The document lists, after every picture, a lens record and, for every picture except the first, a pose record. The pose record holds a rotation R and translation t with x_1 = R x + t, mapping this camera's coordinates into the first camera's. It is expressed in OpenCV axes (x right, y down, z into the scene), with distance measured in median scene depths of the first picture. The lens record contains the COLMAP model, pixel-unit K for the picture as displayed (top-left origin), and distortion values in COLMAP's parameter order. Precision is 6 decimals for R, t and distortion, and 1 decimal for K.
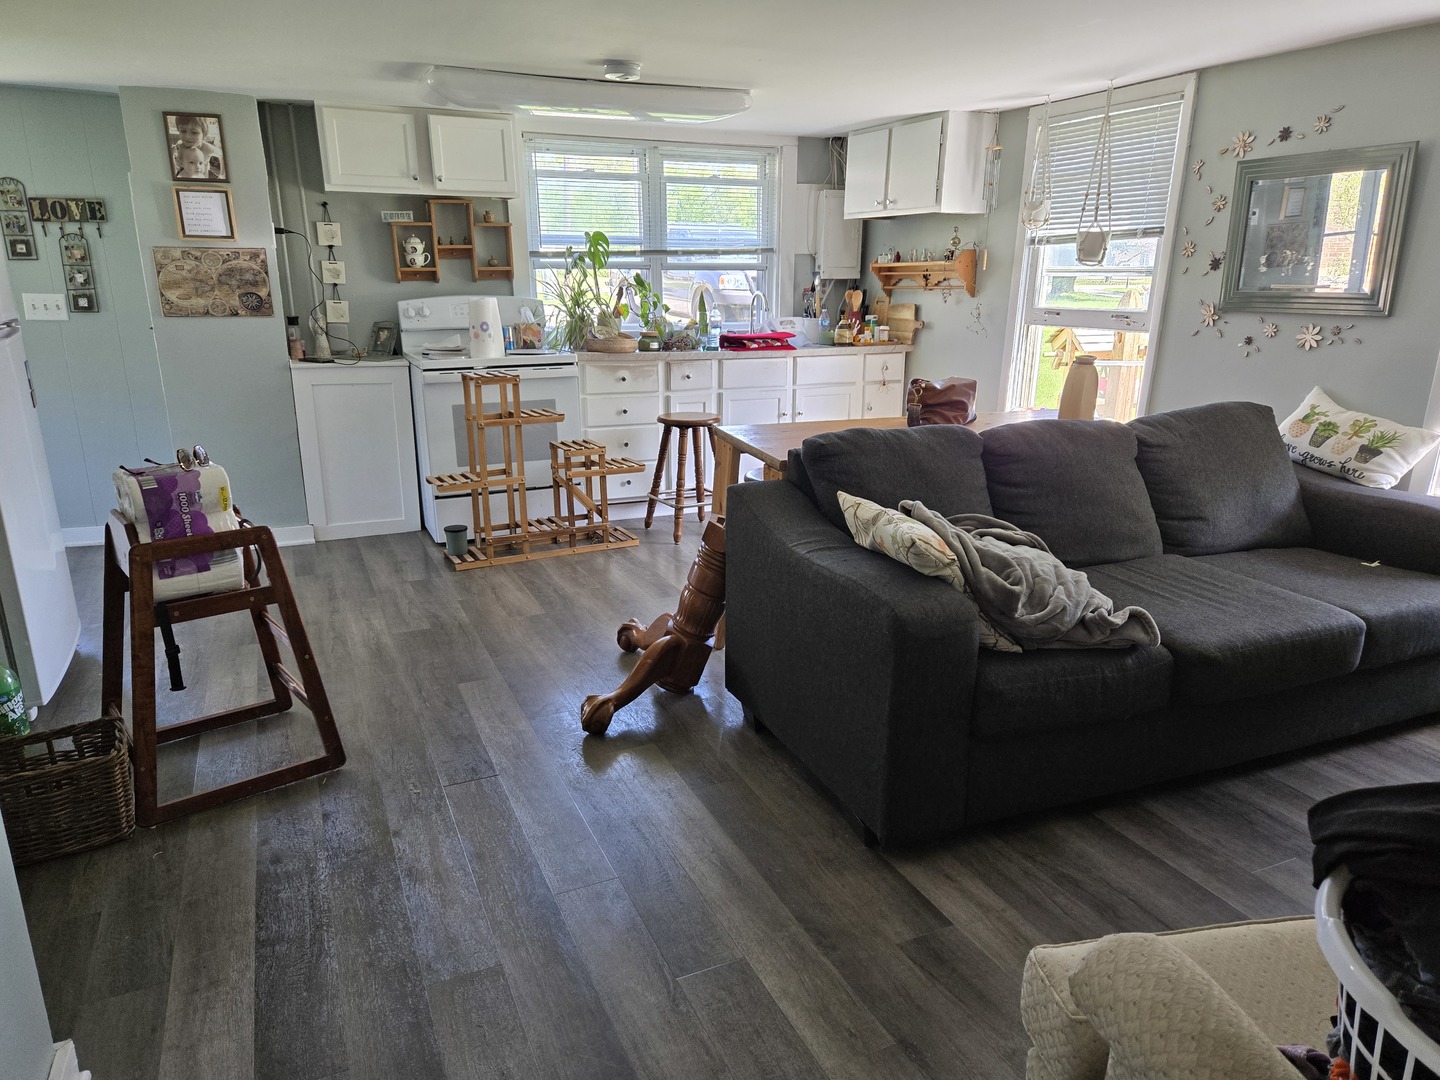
lens RADIAL K [[959.5, 0, 719.9], [0, 959.5, 541.6], [0, 0, 1]] dist [0.038234, -0.037542]
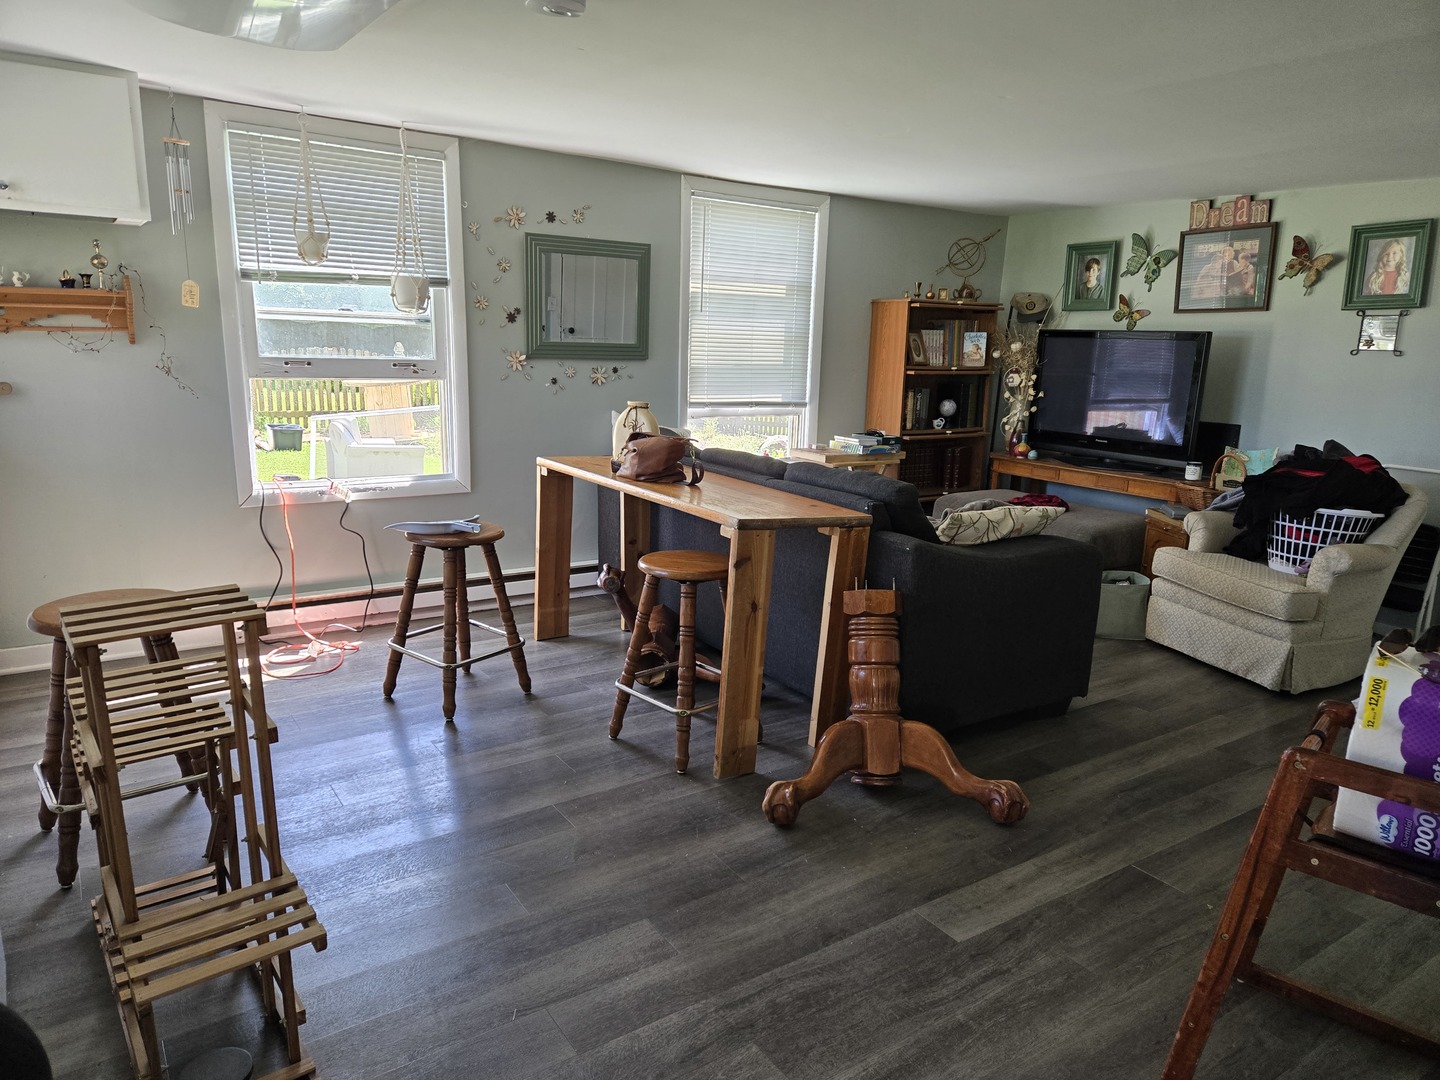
lens RADIAL K [[959.5, 0, 721.3], [0, 959.5, 540.8], [0, 0, 1]] dist [0.038234, -0.037542]
pose [[-0.188537, -0.203228, 0.960808, -0.686080], [0.237860, 0.939774, 0.245453, -0.257667], [-0.952825, 0.274815, -0.128842, 0.979669]]
